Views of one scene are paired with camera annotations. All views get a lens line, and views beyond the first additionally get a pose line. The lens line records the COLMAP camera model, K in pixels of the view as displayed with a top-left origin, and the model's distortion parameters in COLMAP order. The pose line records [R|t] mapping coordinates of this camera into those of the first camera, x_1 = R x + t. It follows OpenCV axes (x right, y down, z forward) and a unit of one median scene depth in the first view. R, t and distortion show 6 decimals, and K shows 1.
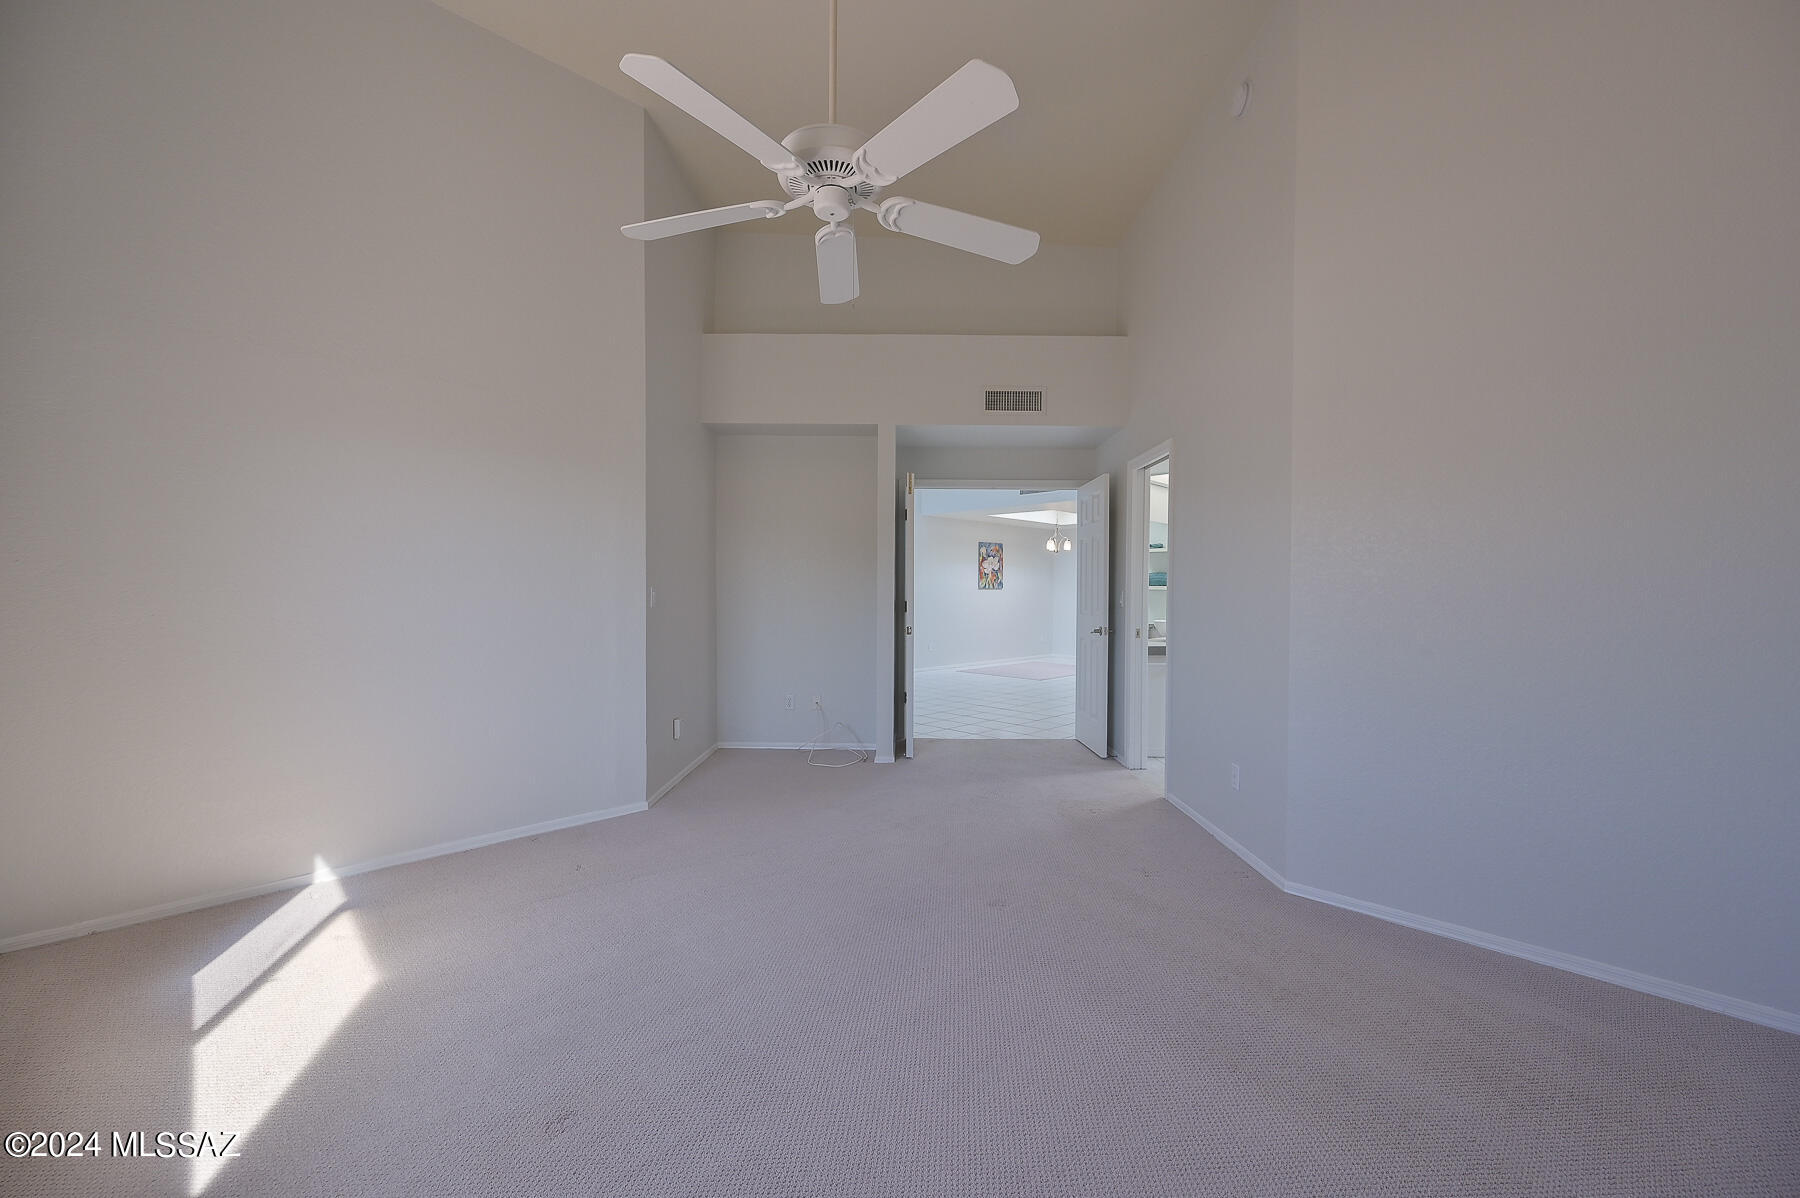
lens RADIAL K [[708.6, 0, 900.0], [0, 708.6, 599.0], [0, 0, 1]] dist [-0.000469, -0.000160]
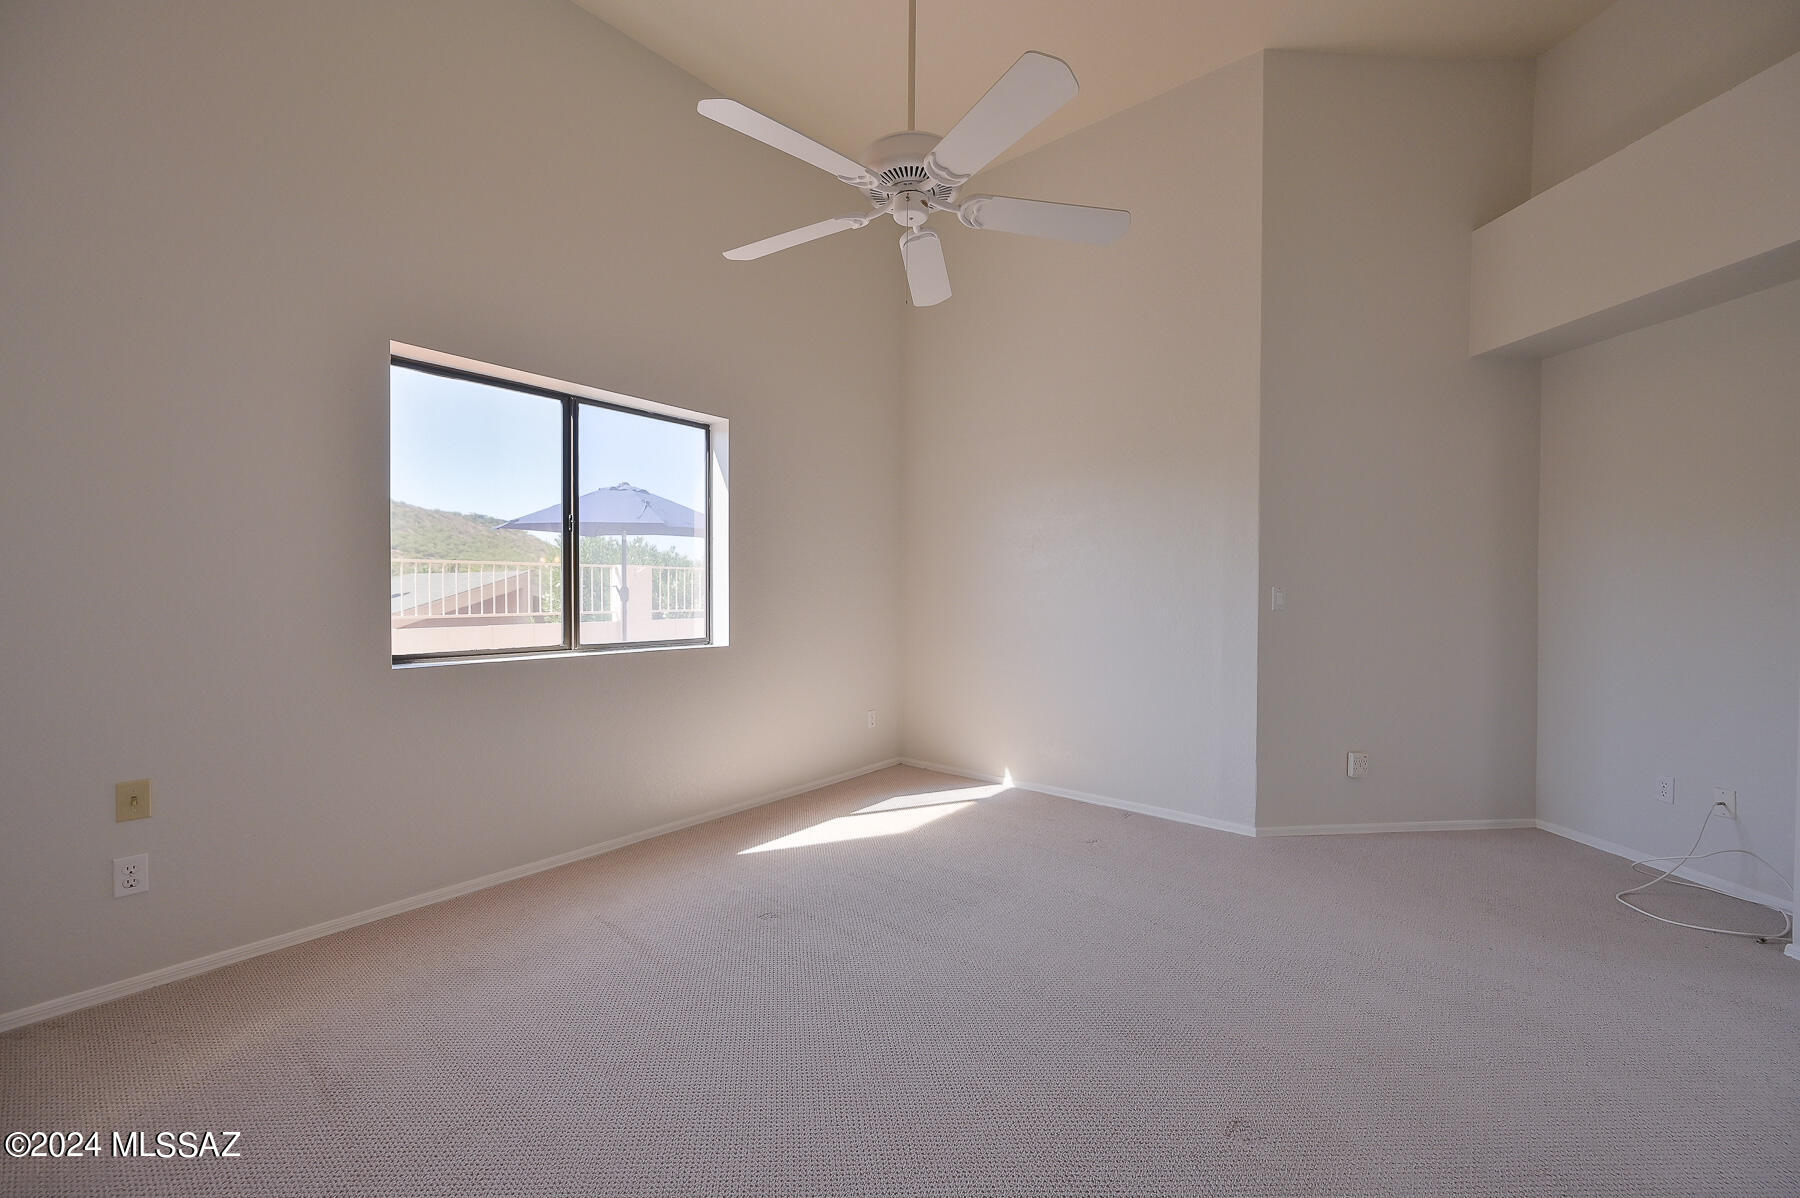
lens RADIAL K [[708.6, 0, 900.0], [0, 708.6, 599.0], [0, 0, 1]] dist [-0.000469, -0.000160]
pose [[0.100401, 0.006457, -0.994926, 0.516539], [-0.013508, 0.999896, 0.005126, -0.001545], [0.994855, 0.012925, 0.100478, 0.490136]]
